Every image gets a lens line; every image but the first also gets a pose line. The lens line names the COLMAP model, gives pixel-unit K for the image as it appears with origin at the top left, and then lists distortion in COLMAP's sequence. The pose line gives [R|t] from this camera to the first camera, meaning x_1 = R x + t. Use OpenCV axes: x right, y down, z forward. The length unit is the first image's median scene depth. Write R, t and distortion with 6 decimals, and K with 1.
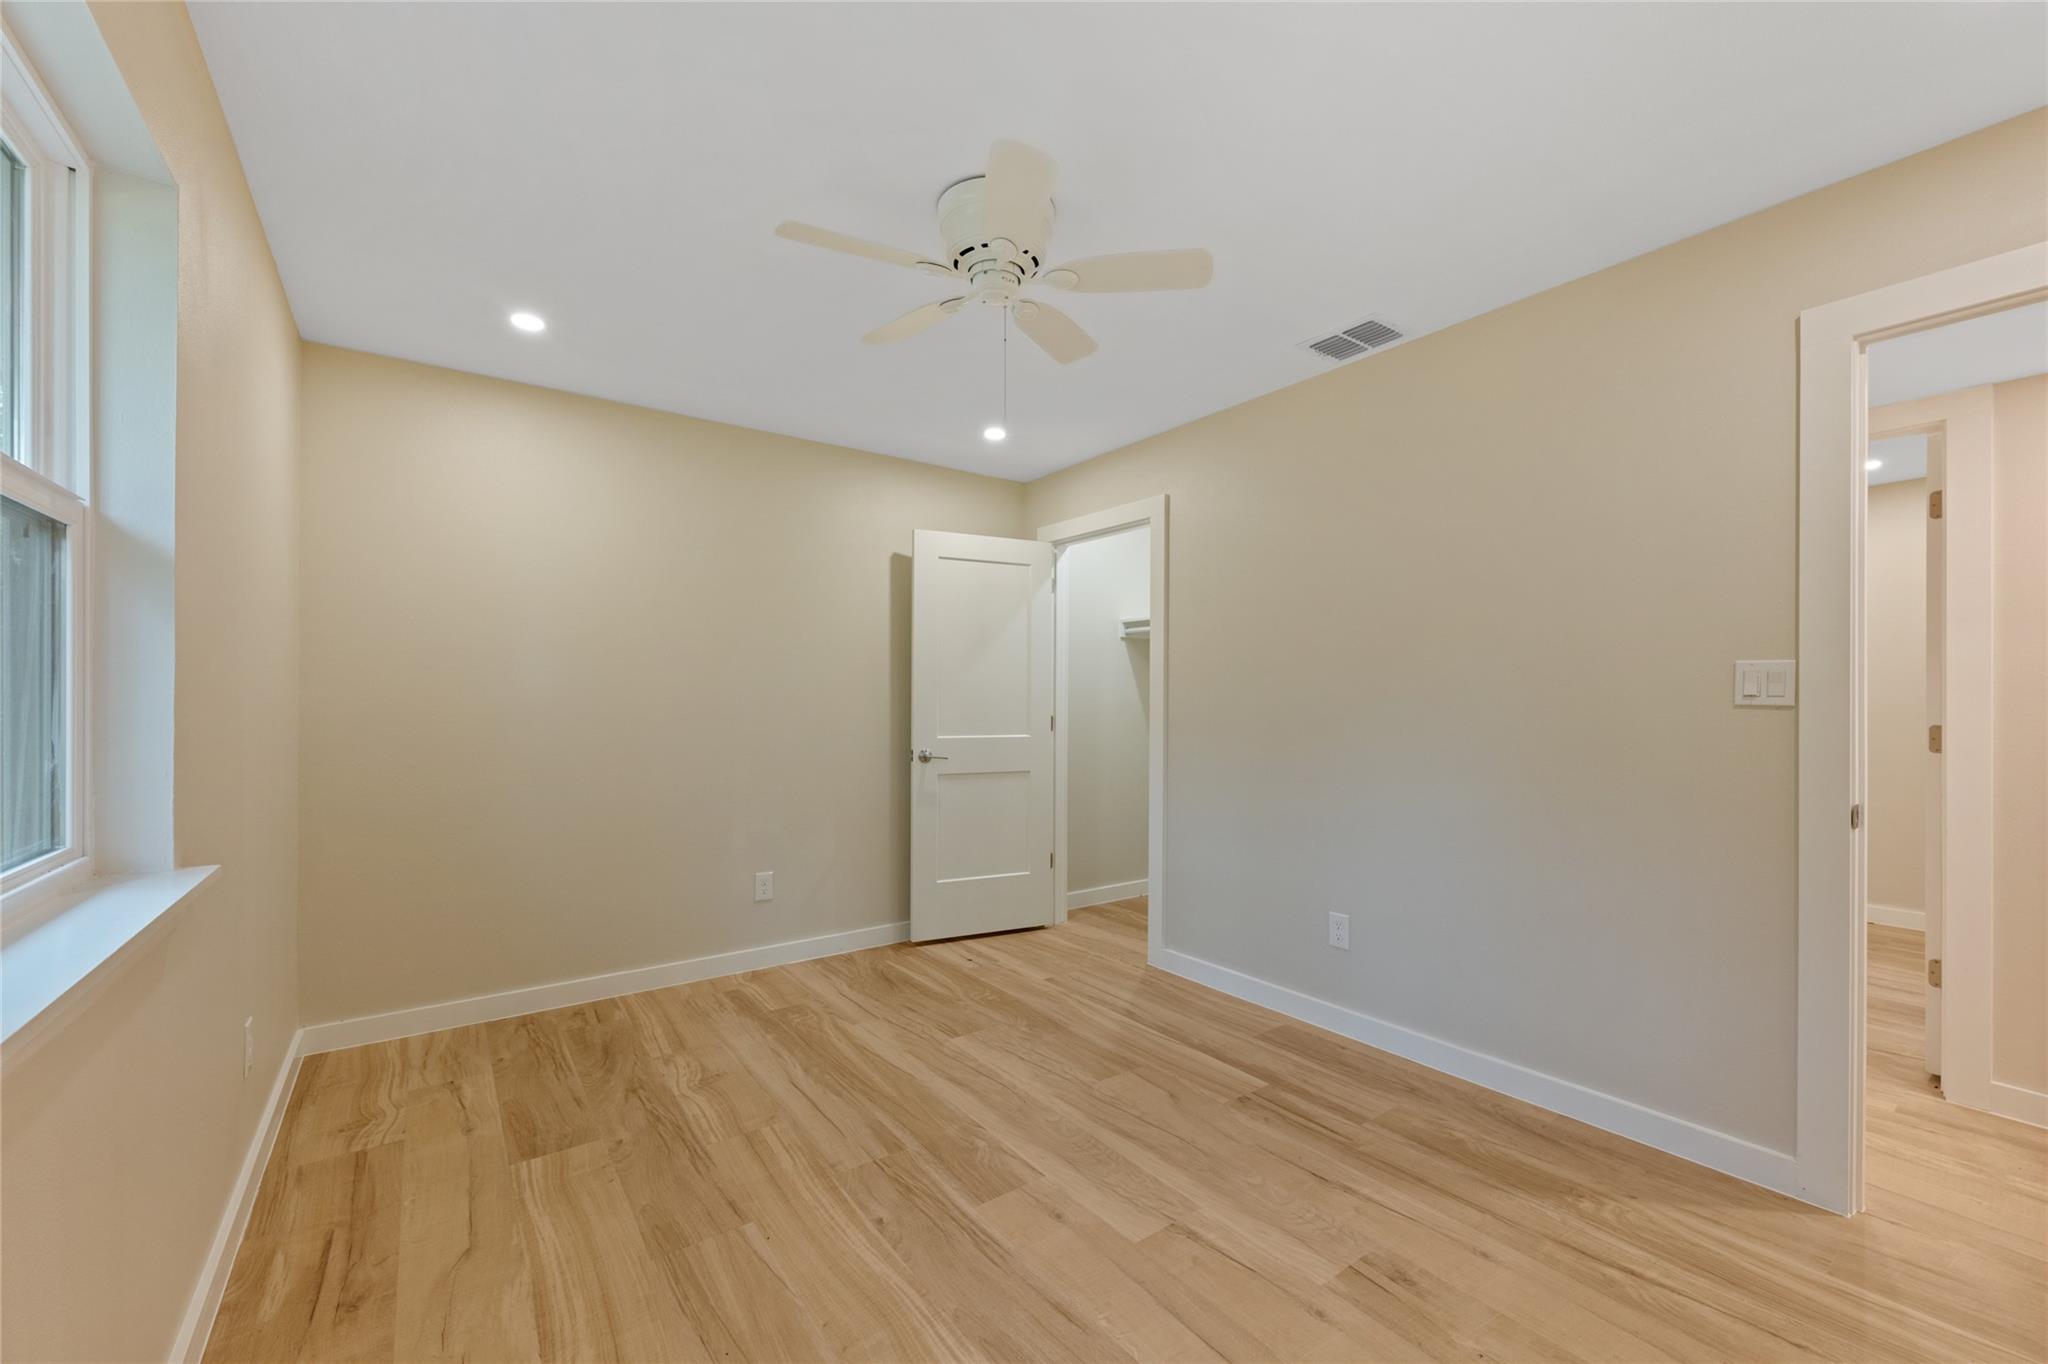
lens RADIAL K [[822.5, 0, 1030.3], [0, 822.5, 703.5], [0, 0, 1]] dist [0.003561, -0.001437]
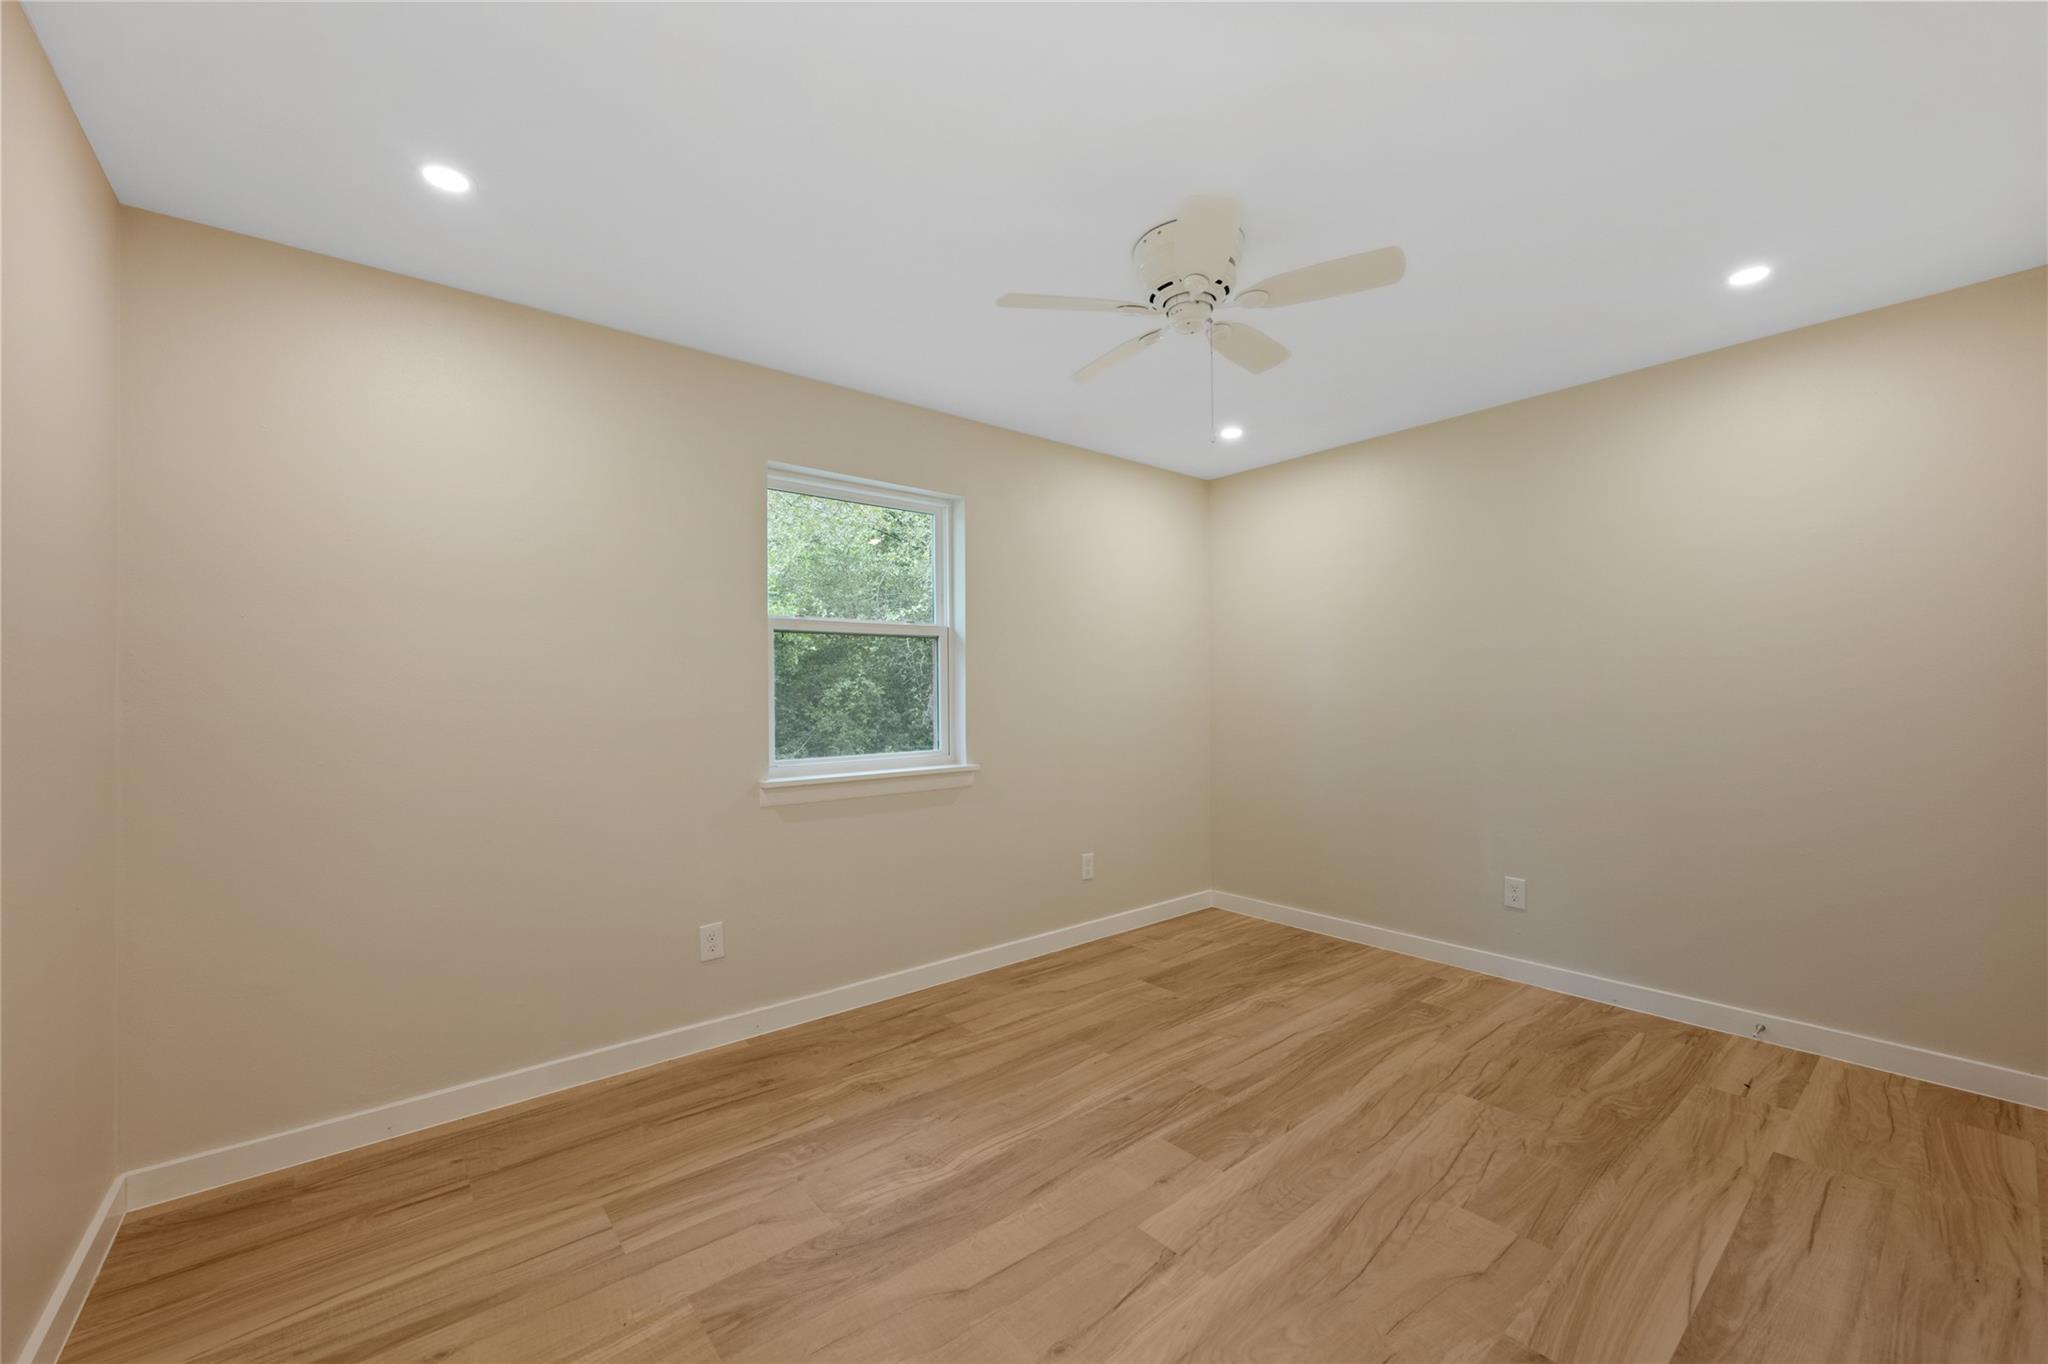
lens RADIAL K [[822.5, 0, 1026.6], [0, 822.5, 686.2], [0, 0, 1]] dist [0.003561, -0.001437]
pose [[0.038054, -0.012379, -0.999199, 0.805738], [0.007489, 0.999899, -0.012102, -0.003106], [0.999248, -0.007022, 0.038143, 0.578682]]
